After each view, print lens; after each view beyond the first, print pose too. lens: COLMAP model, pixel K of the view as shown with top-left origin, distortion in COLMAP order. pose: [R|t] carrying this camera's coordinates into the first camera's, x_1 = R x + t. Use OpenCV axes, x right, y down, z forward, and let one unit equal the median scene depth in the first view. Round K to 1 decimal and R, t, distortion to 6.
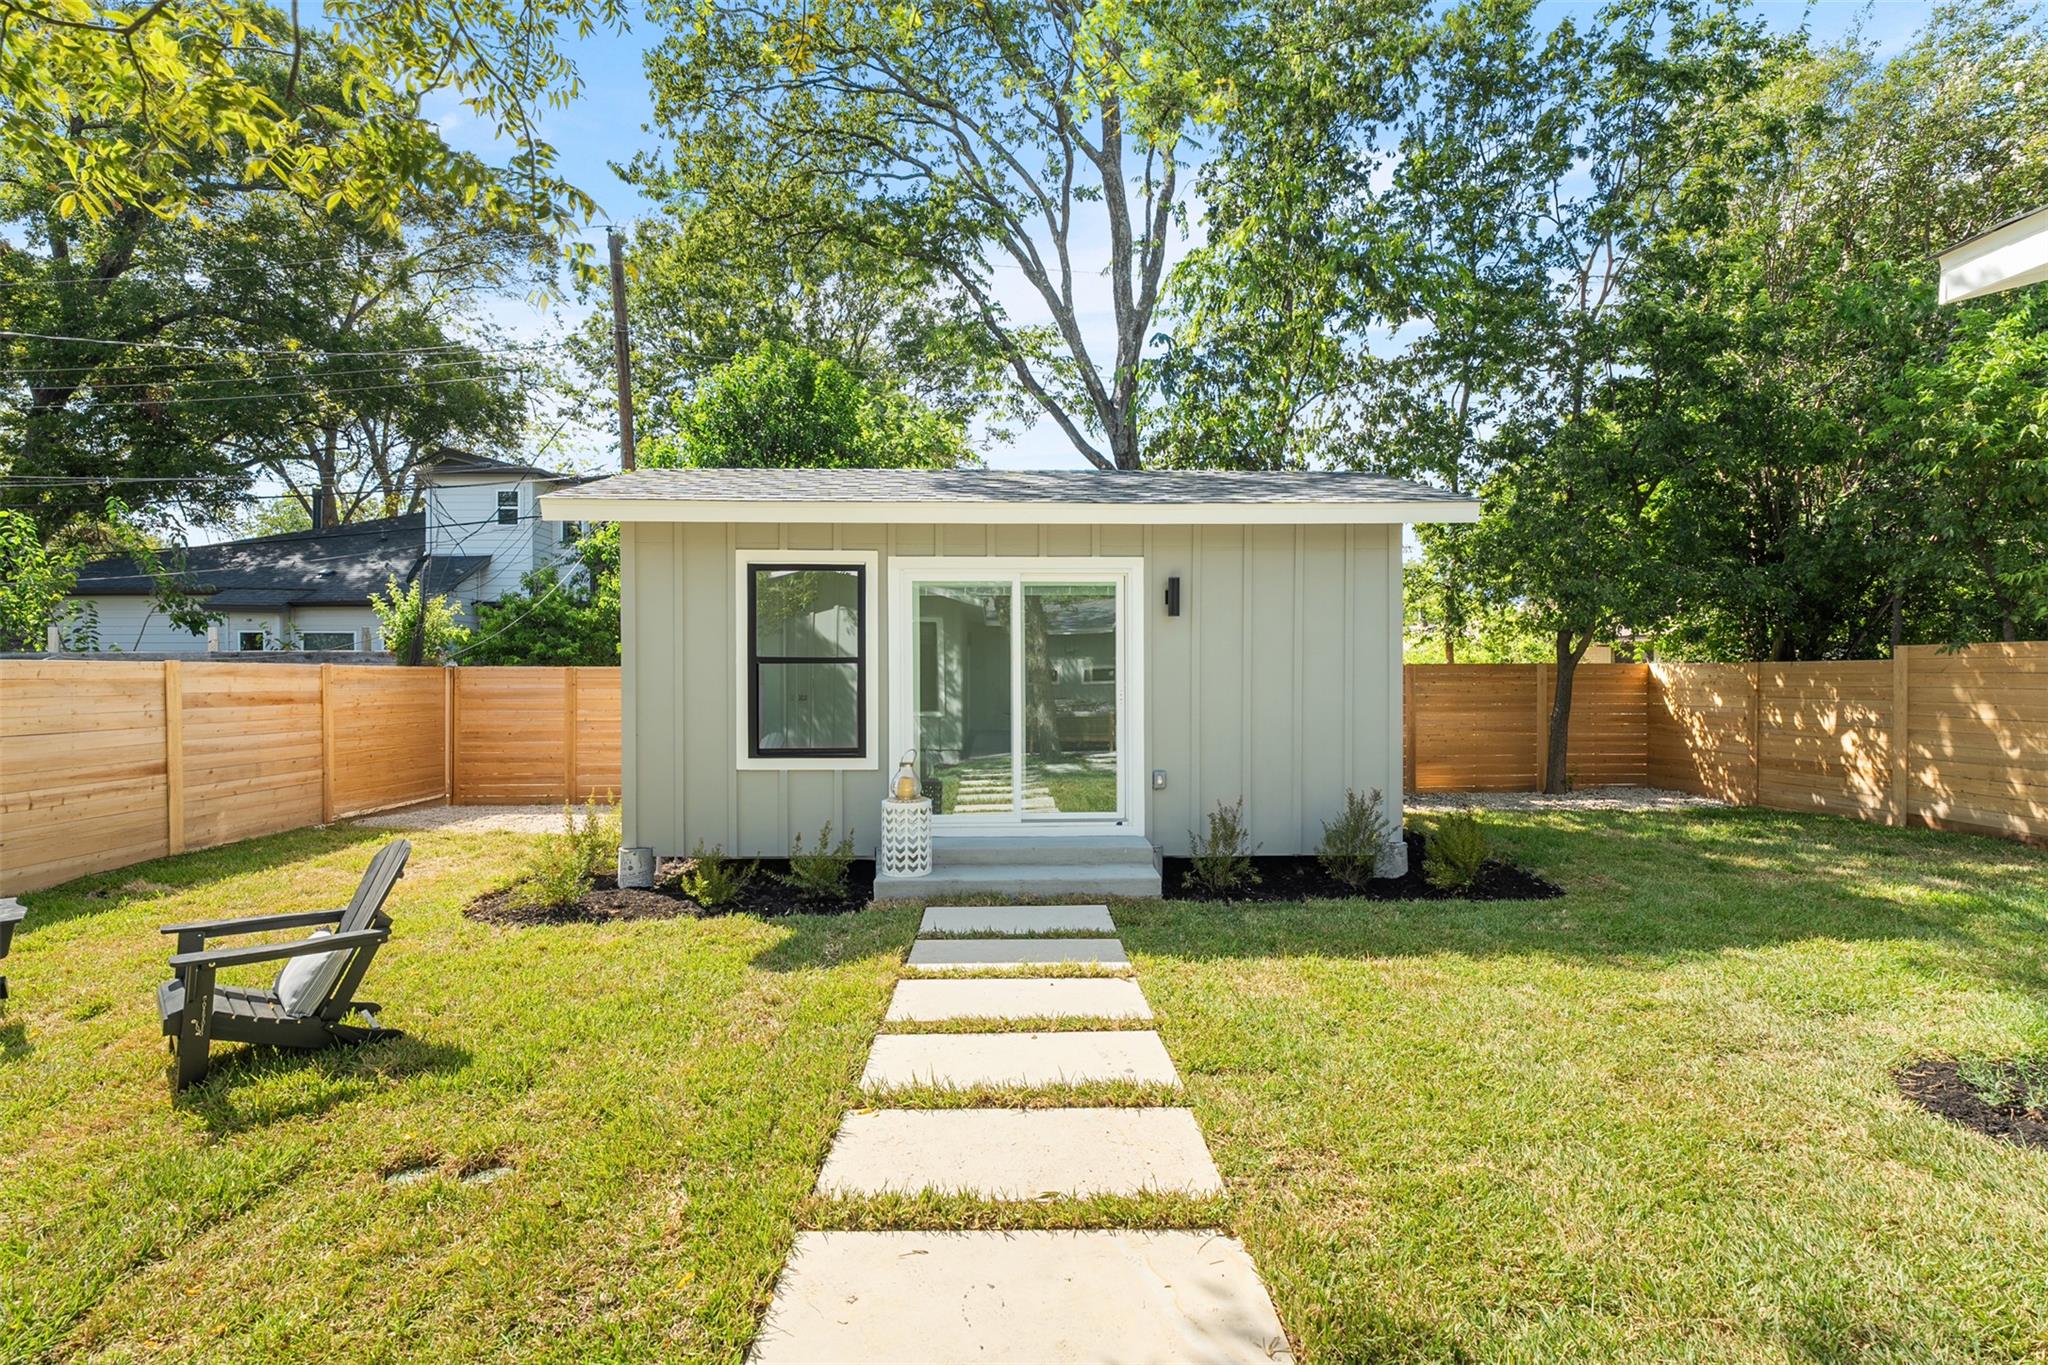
lens RADIAL K [[920.9, 0, 1024.4], [0, 920.9, 672.8], [0, 0, 1]] dist [-0.001793, 0.000015]
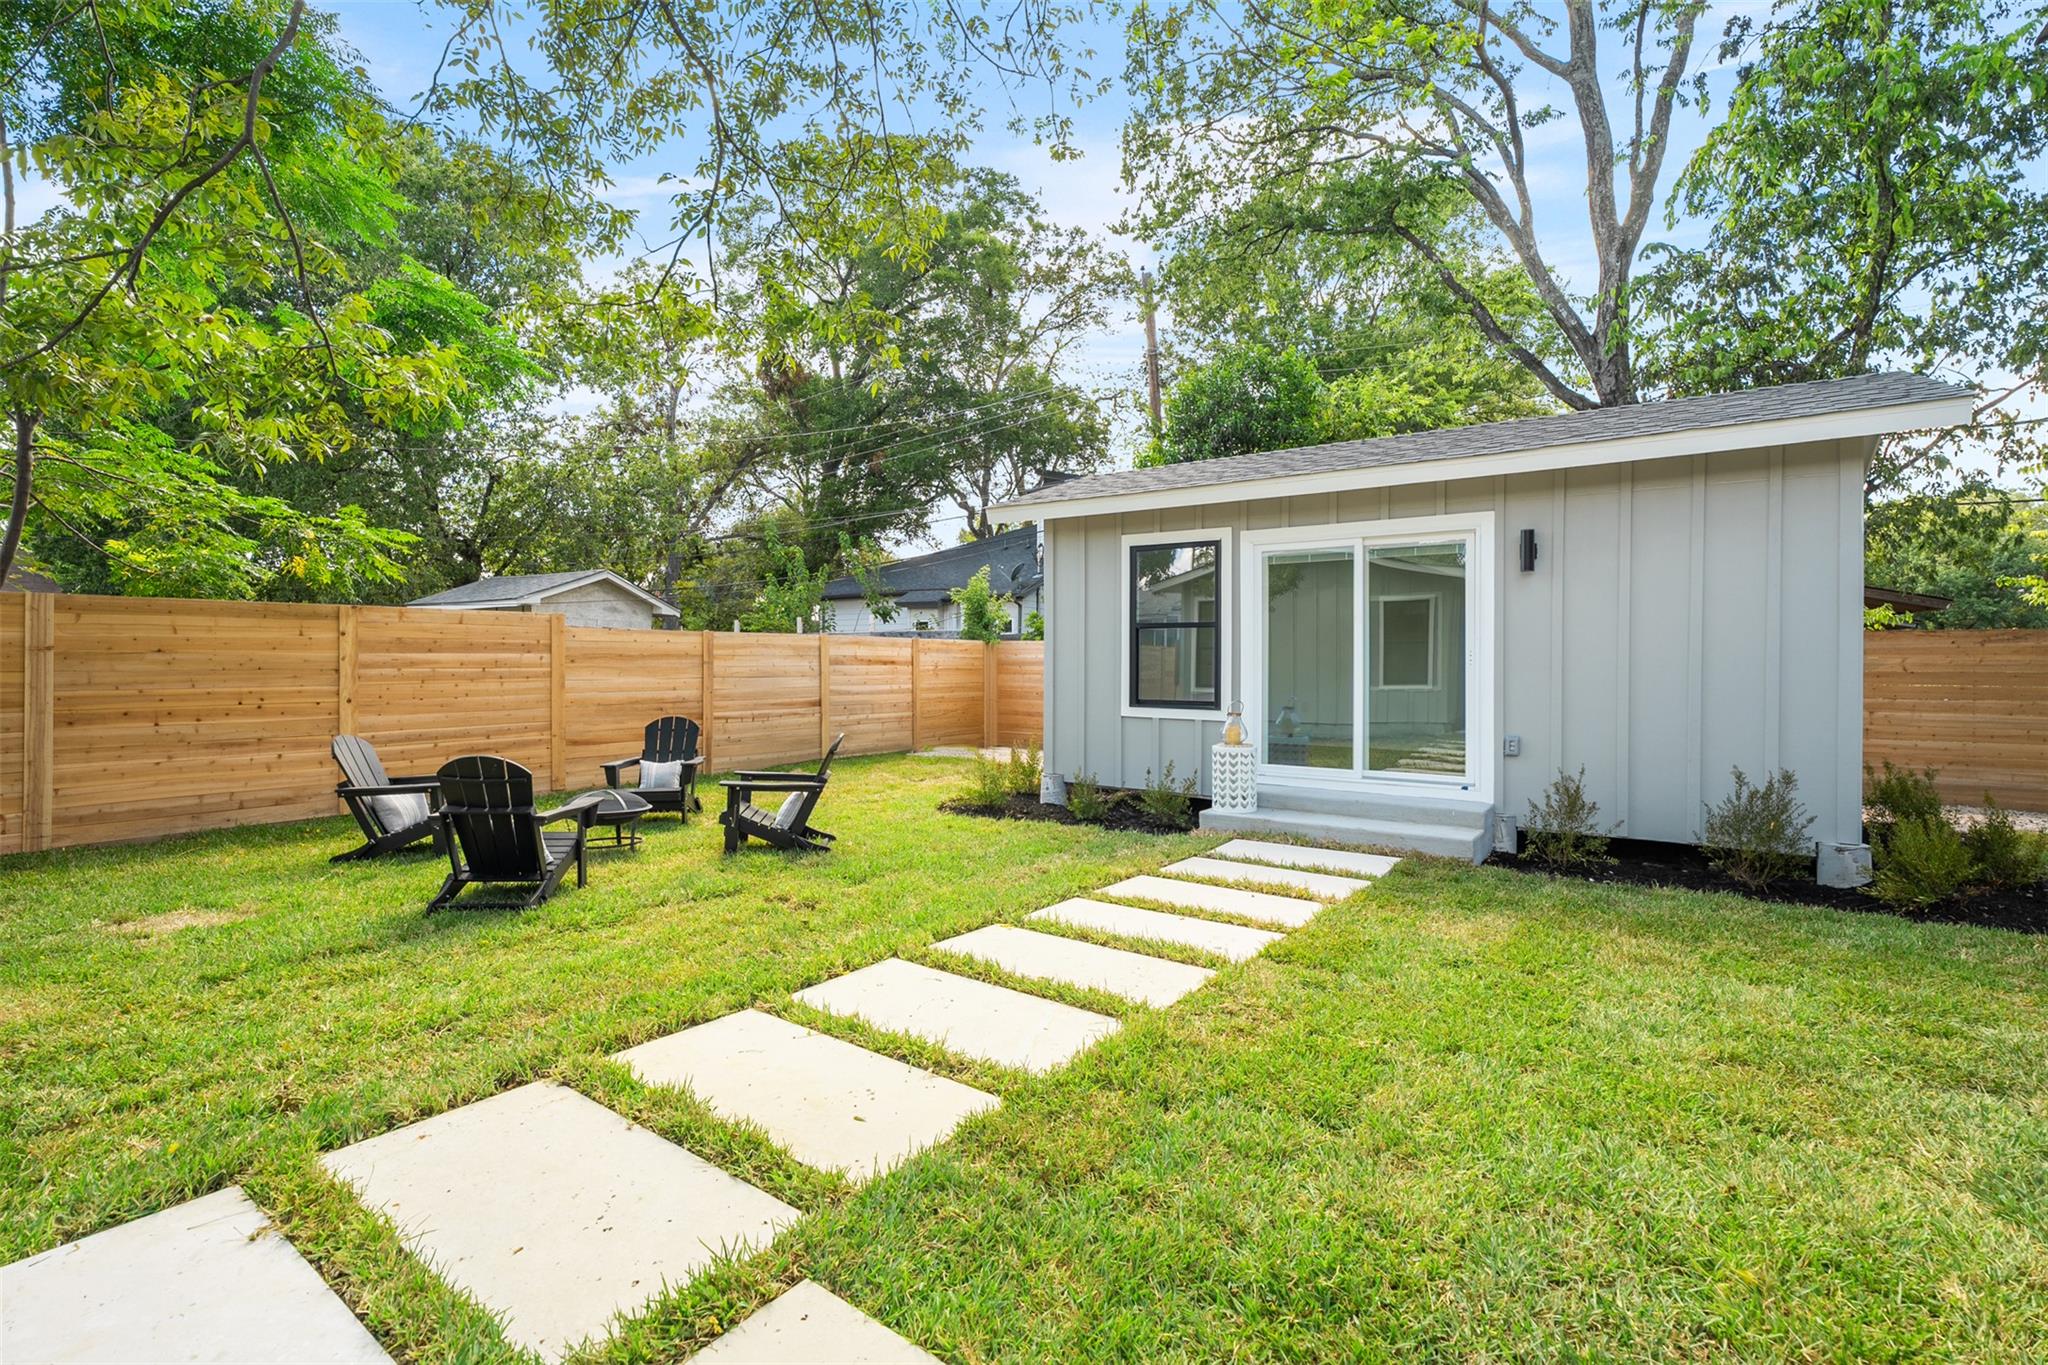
lens RADIAL K [[920.1, 0, 1024.0], [0, 920.1, 659.0], [0, 0, 1]] dist [0.000075, 0.000141]
pose [[0.800393, 0.003631, -0.599465, 0.284624], [-0.003469, 0.999993, 0.001426, 0.025713], [0.599466, 0.000938, 0.800400, -0.048616]]
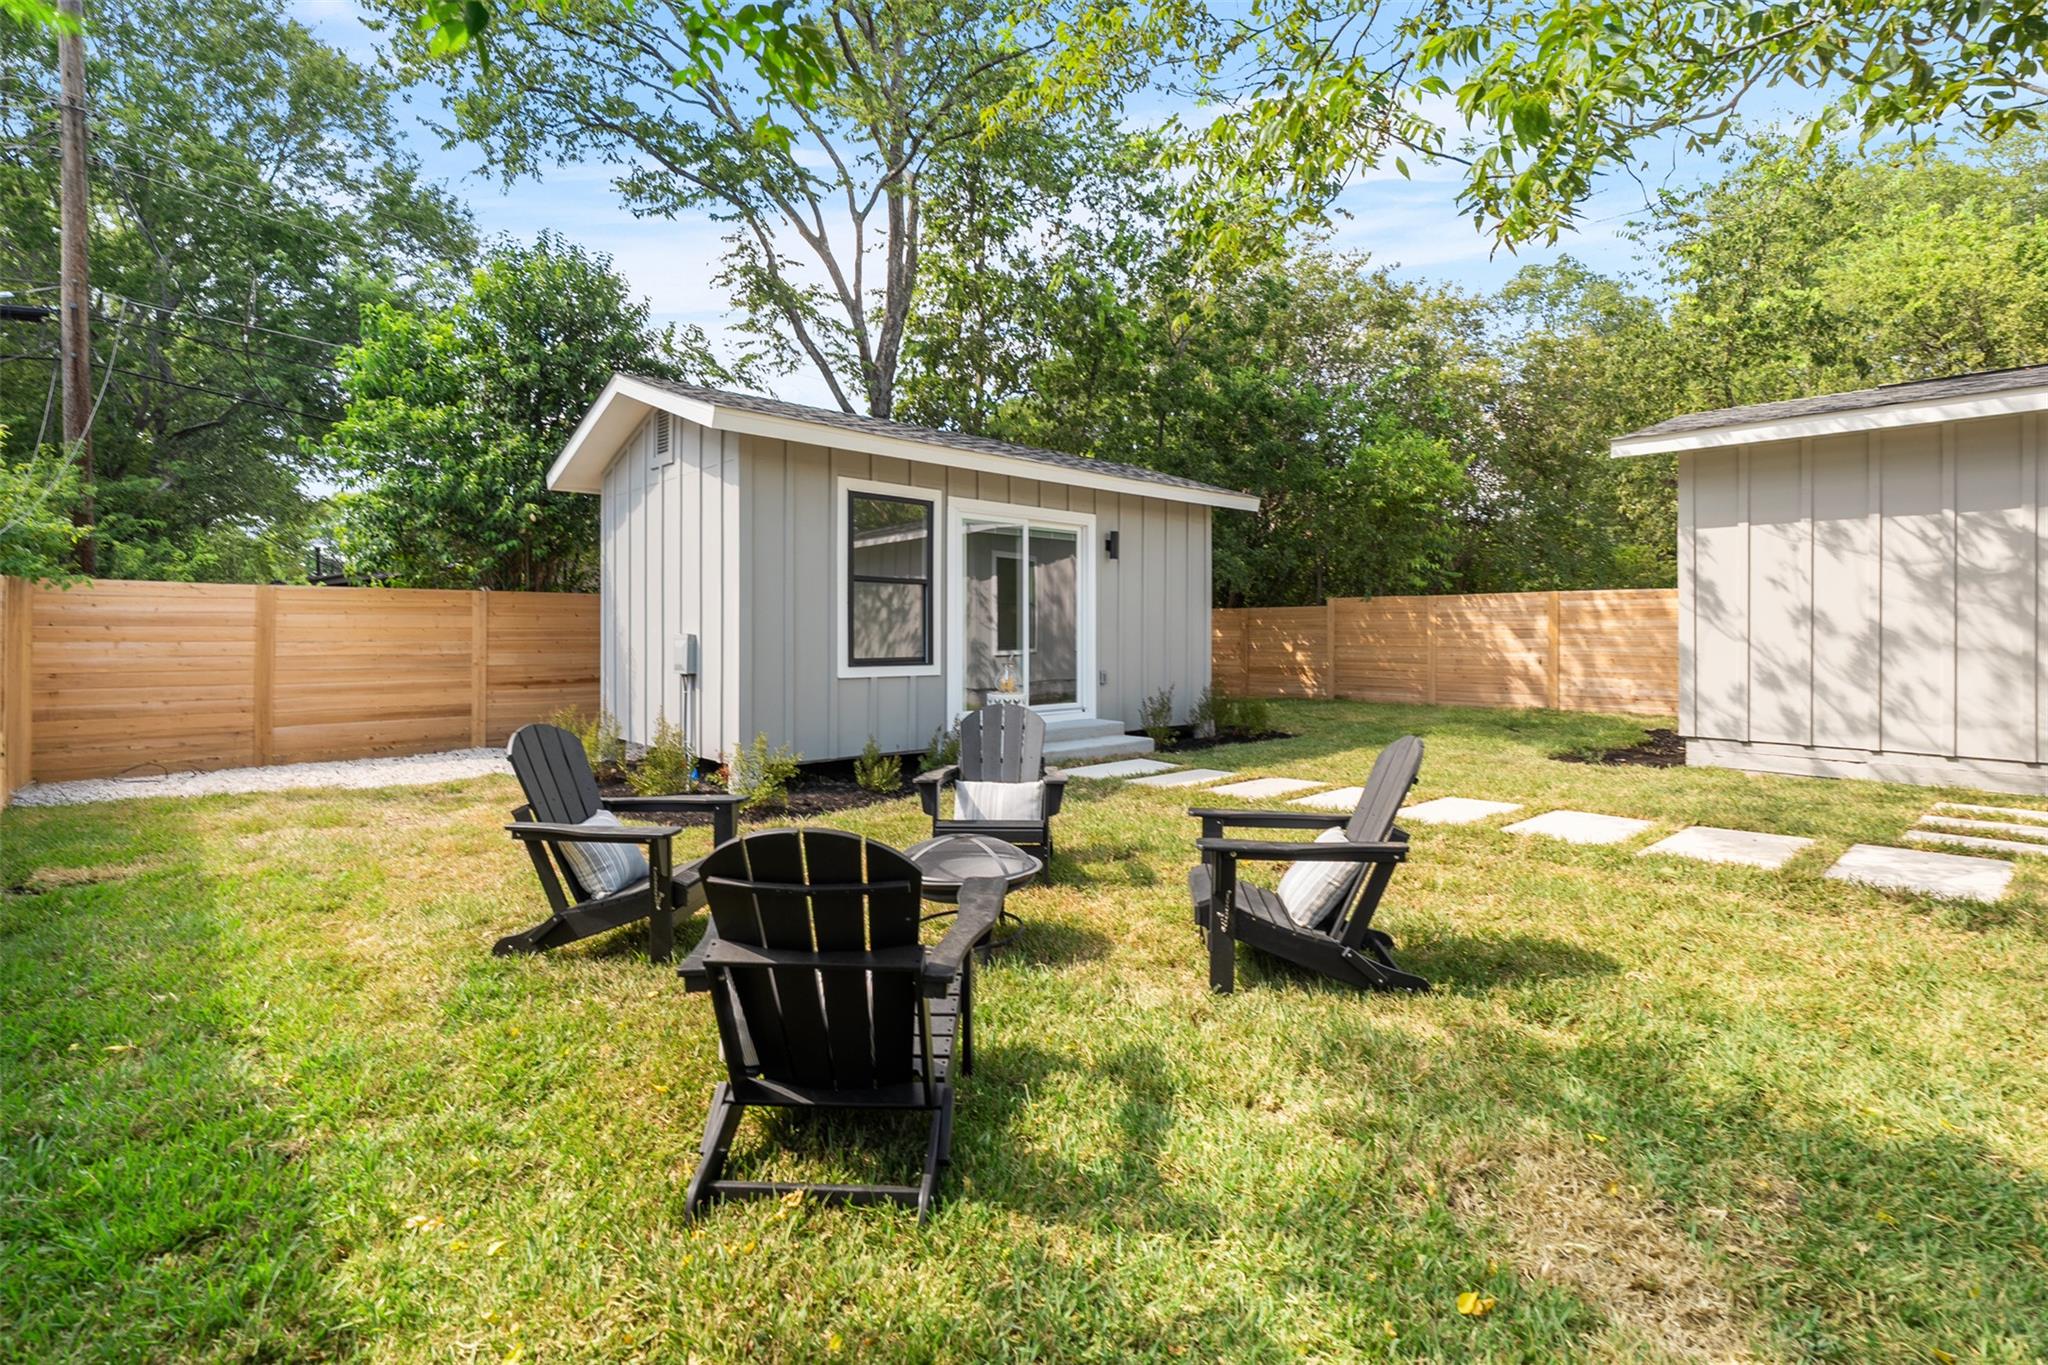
lens RADIAL K [[933.0, 0, 1027.8], [0, 933.0, 669.6], [0, 0, 1]] dist [-0.000106, 0.000517]
pose [[0.771119, -0.022487, 0.636294, -0.766361], [-0.001054, 0.999330, 0.036594, 0.049107], [-0.636690, -0.028889, 0.770578, -0.003953]]
